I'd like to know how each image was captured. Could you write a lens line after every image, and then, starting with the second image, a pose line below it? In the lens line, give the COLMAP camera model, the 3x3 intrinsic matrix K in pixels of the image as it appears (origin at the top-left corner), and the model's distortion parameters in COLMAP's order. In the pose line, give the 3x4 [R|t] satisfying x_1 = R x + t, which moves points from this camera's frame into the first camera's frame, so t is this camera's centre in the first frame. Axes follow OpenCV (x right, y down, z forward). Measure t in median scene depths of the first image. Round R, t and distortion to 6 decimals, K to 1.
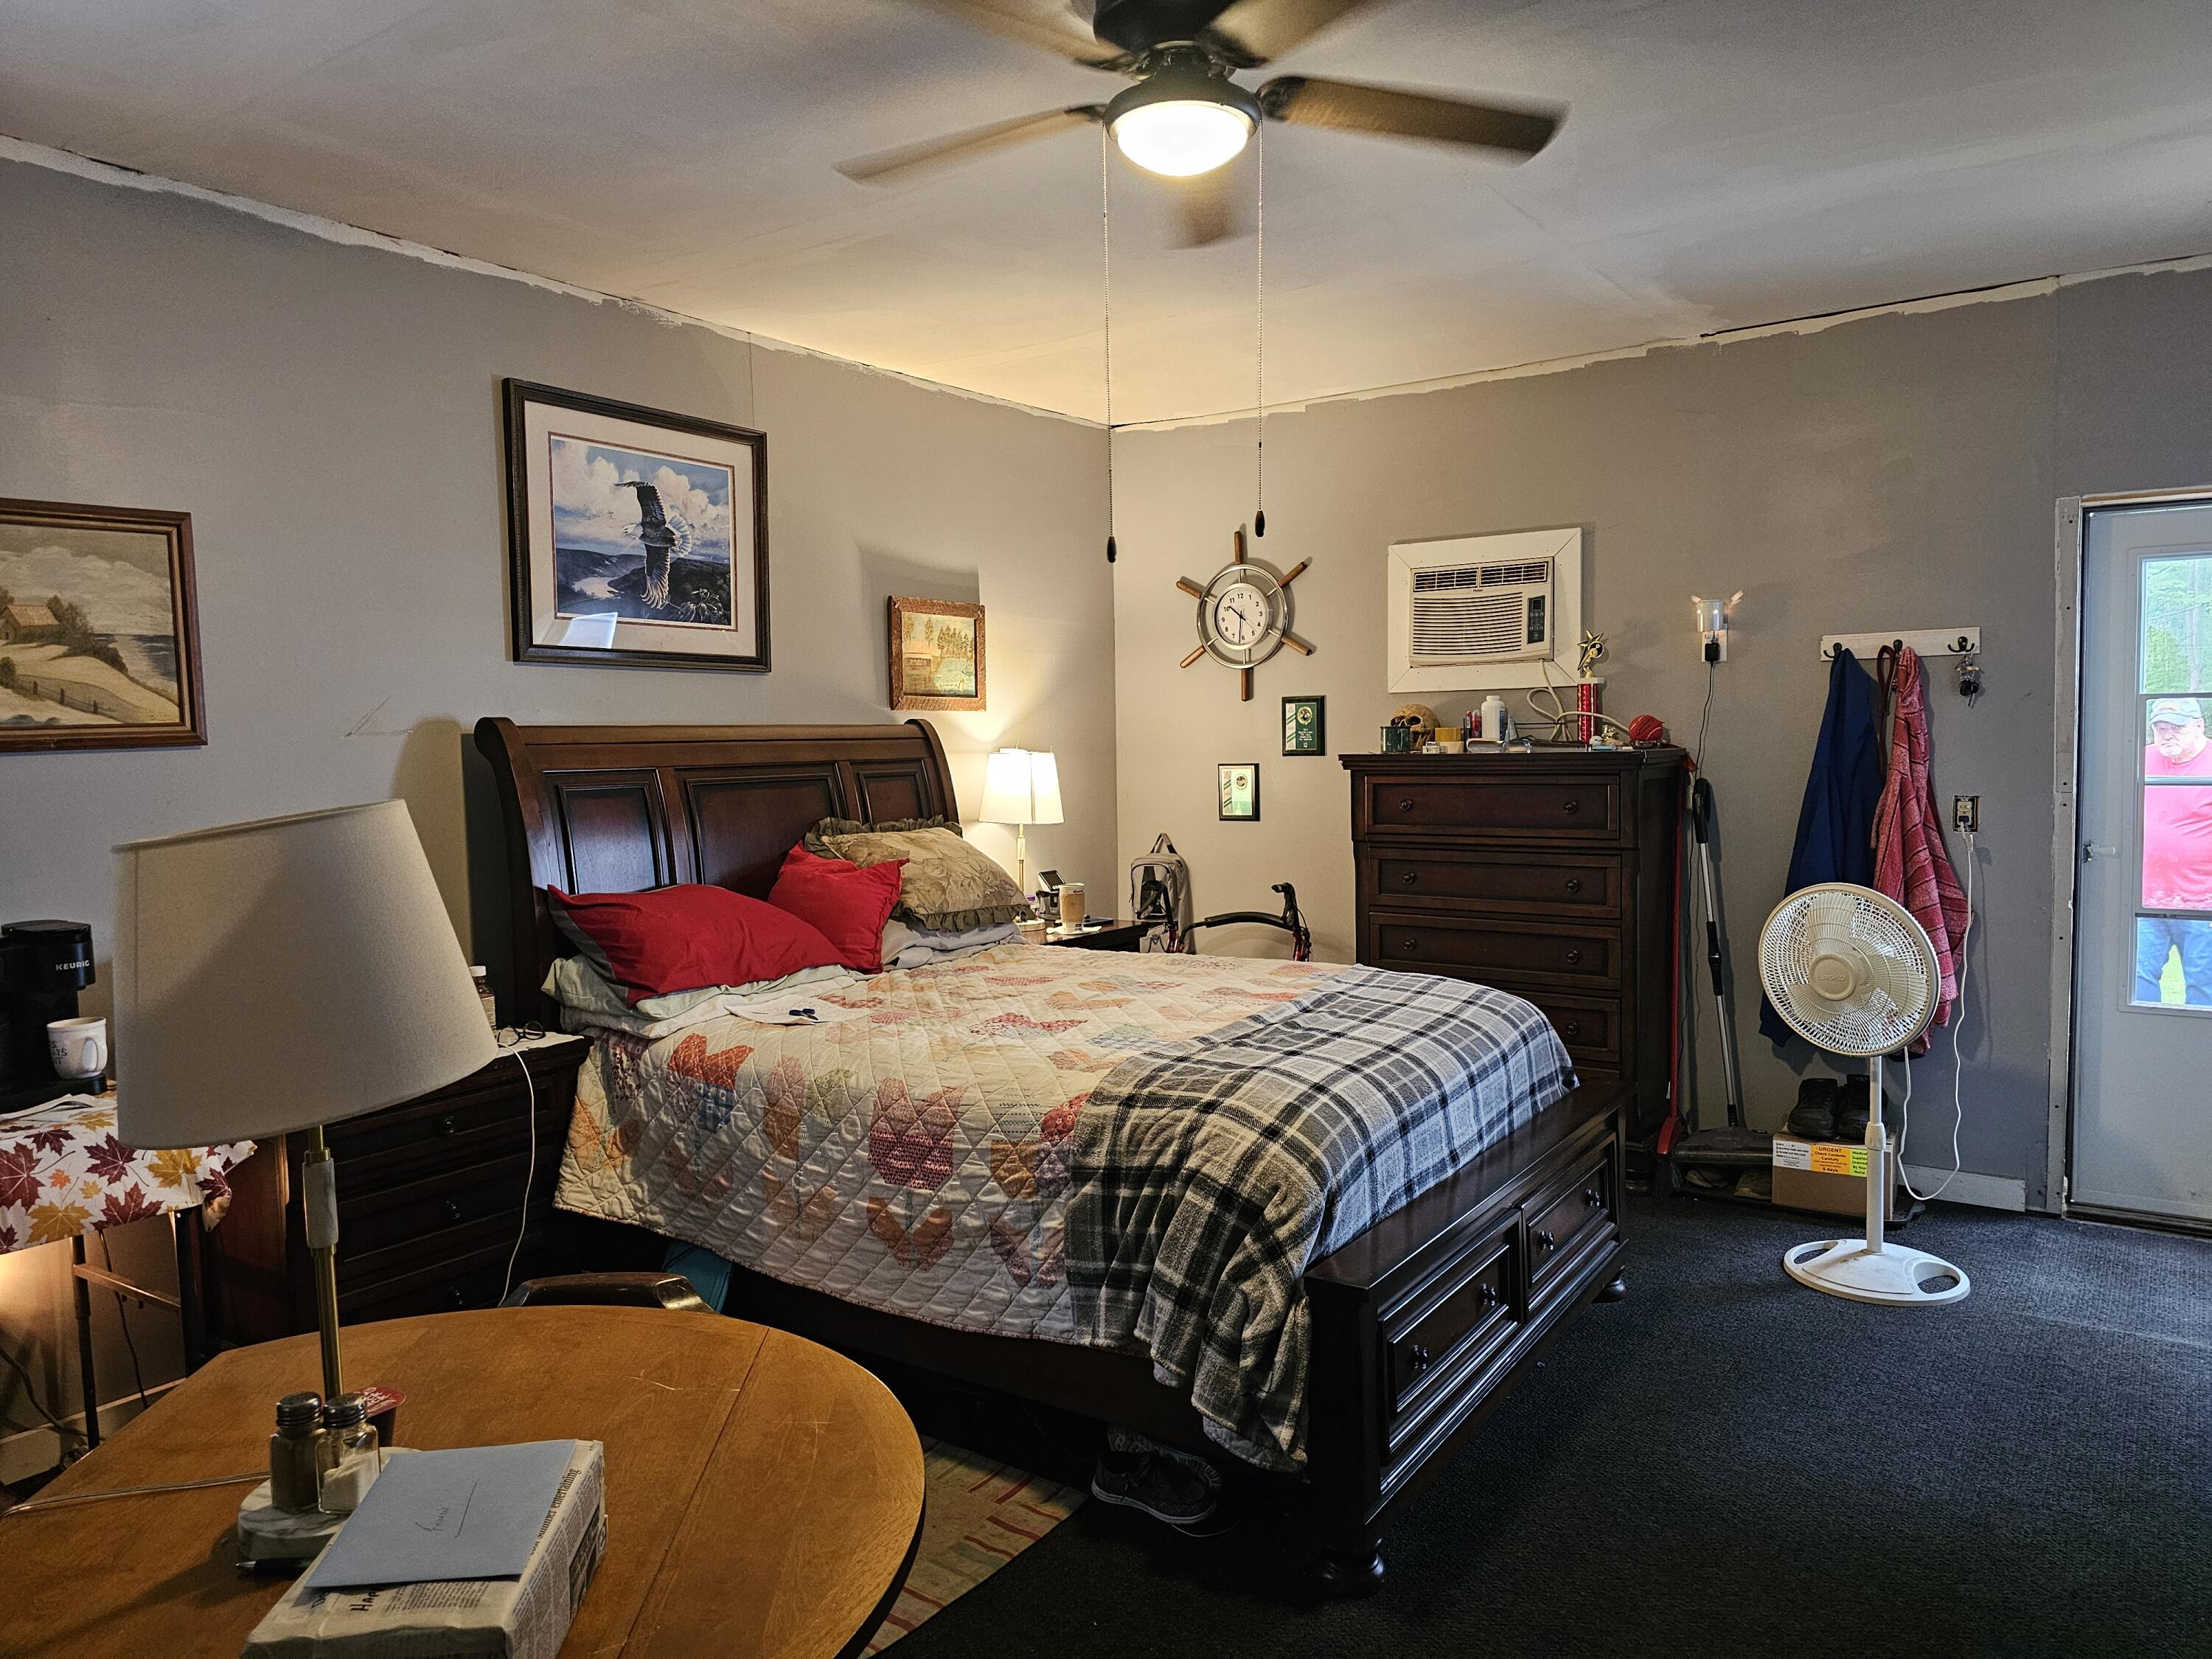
lens RADIAL K [[1488.7, 0, 1109.7], [0, 1488.7, 830.8], [0, 0, 1]] dist [0.031828, -0.004550]
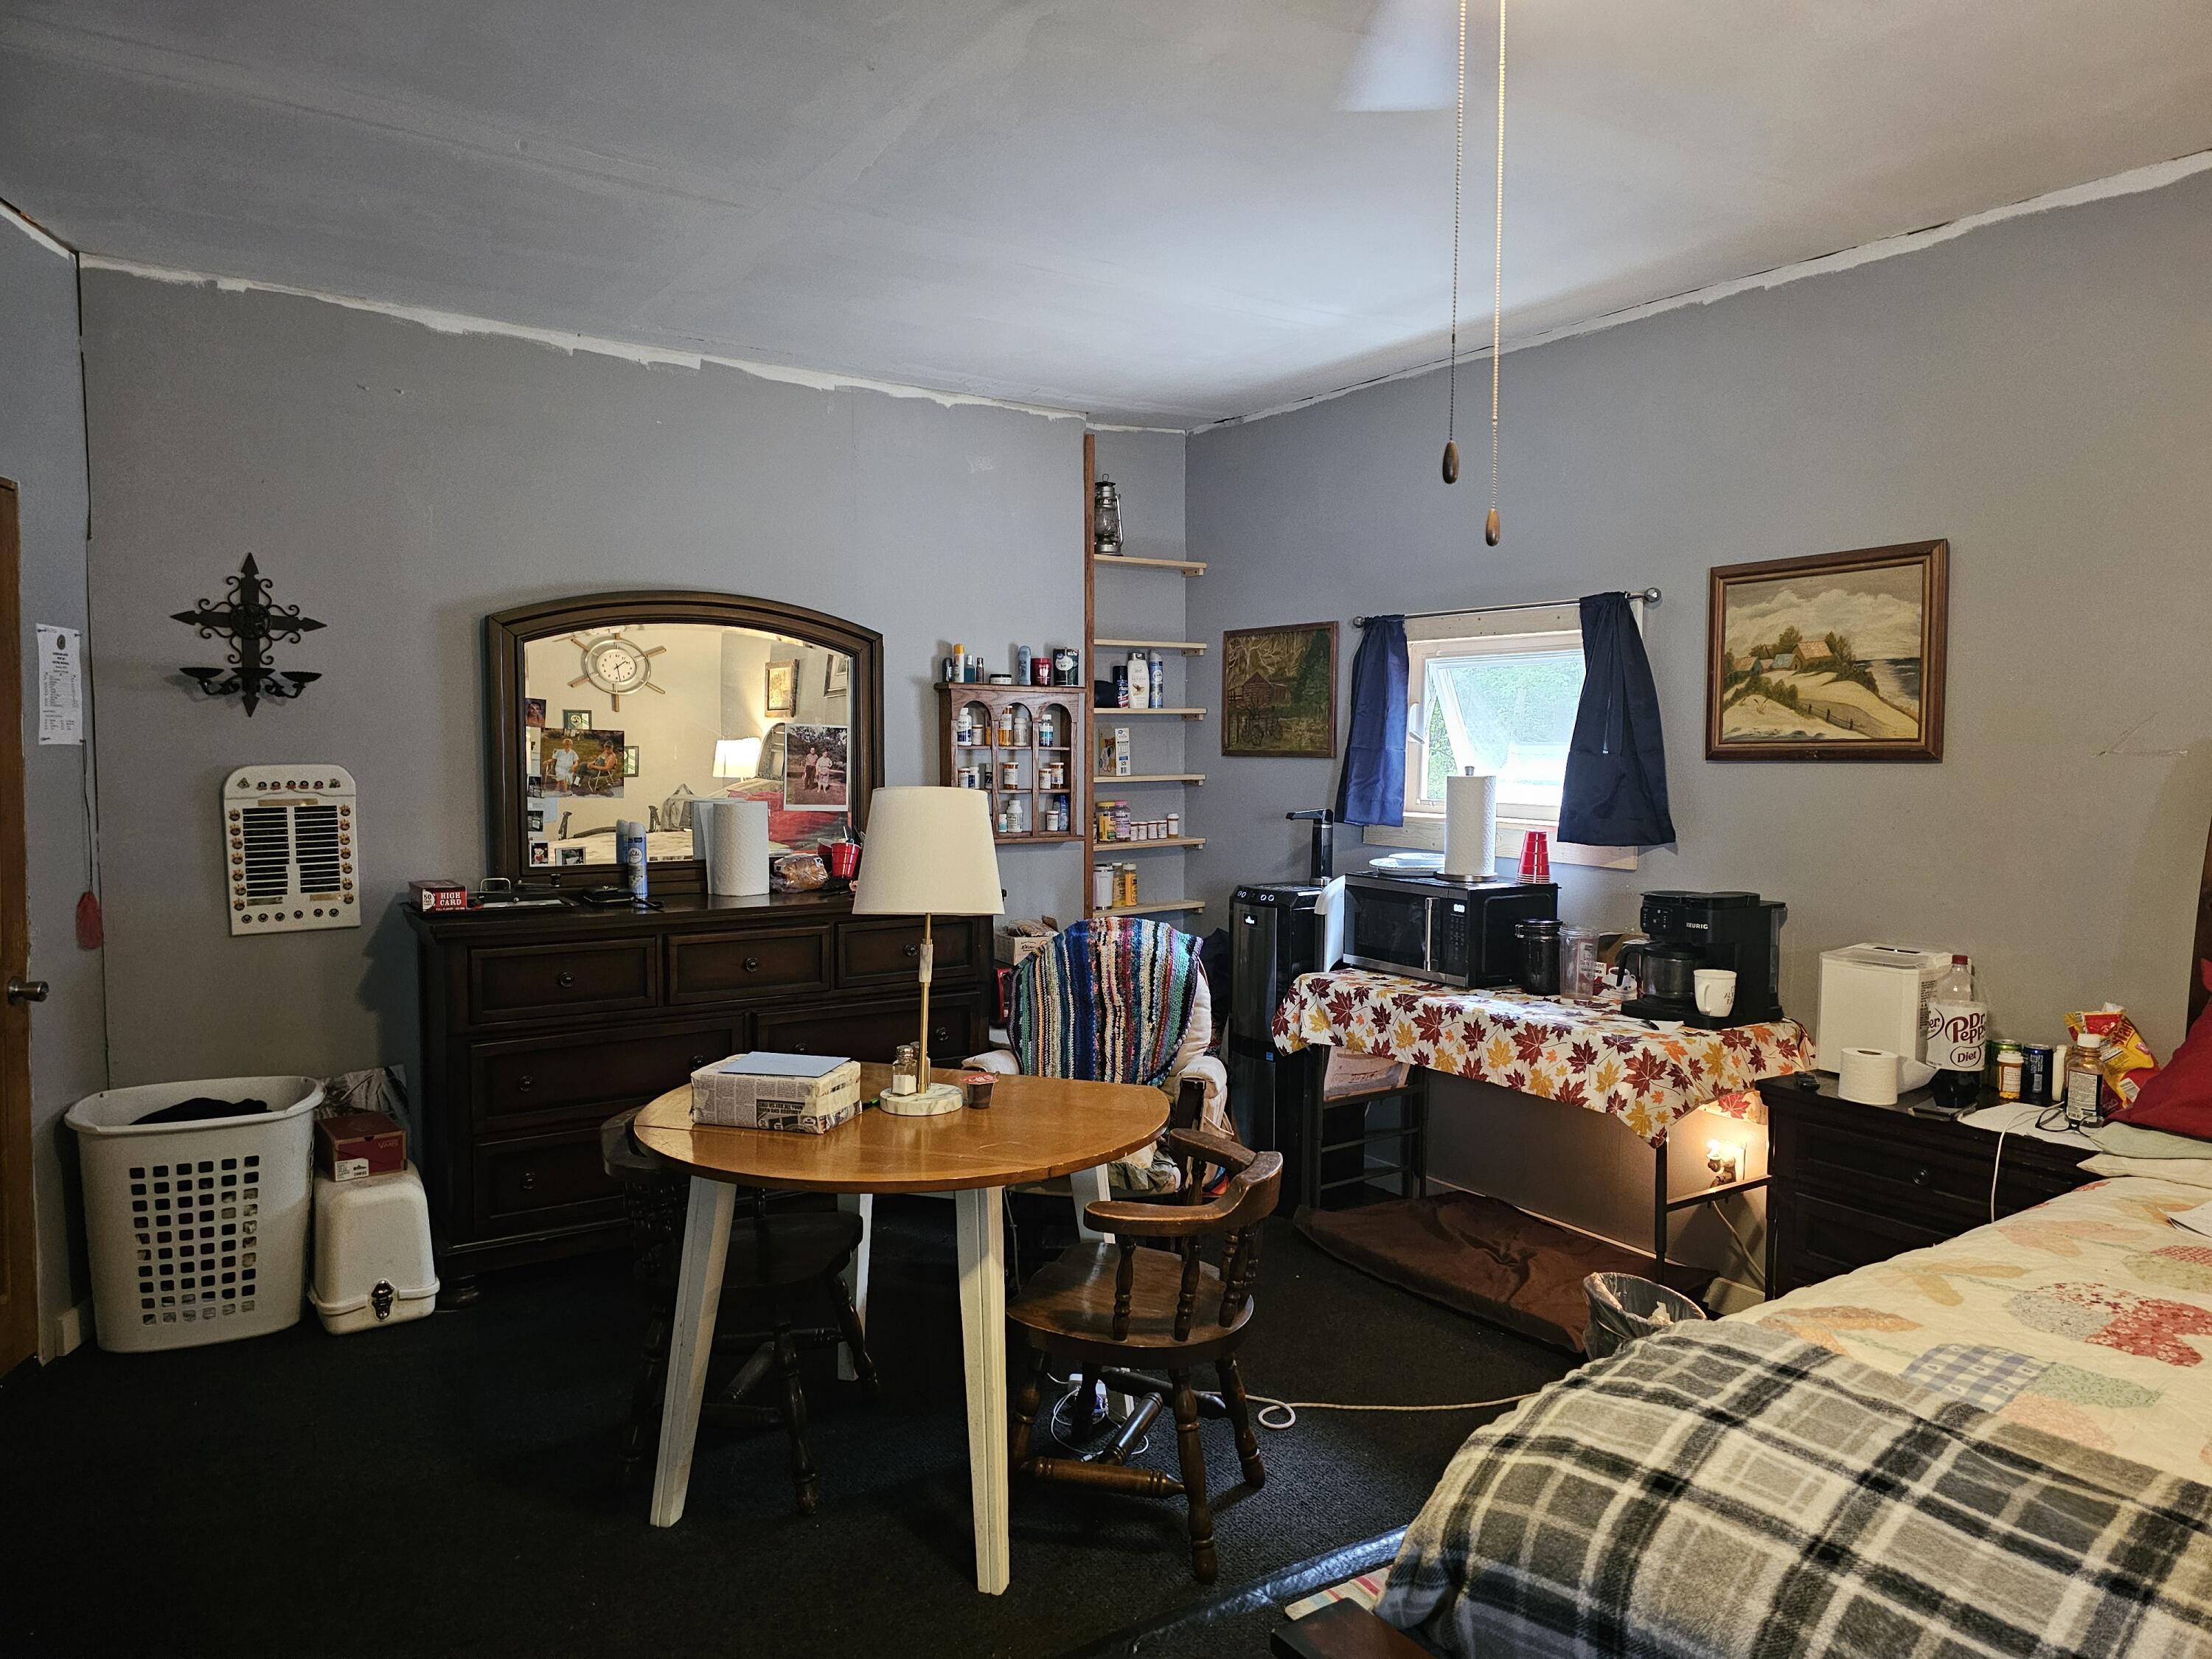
lens RADIAL K [[1488.7, 0, 1108.6], [0, 1488.7, 825.8], [0, 0, 1]] dist [0.031828, -0.004550]
pose [[-0.352231, 0.068090, -0.933433, 0.600464], [-0.072314, 0.992389, 0.099678, -0.078170], [0.933115, 0.102610, -0.344626, 0.871384]]
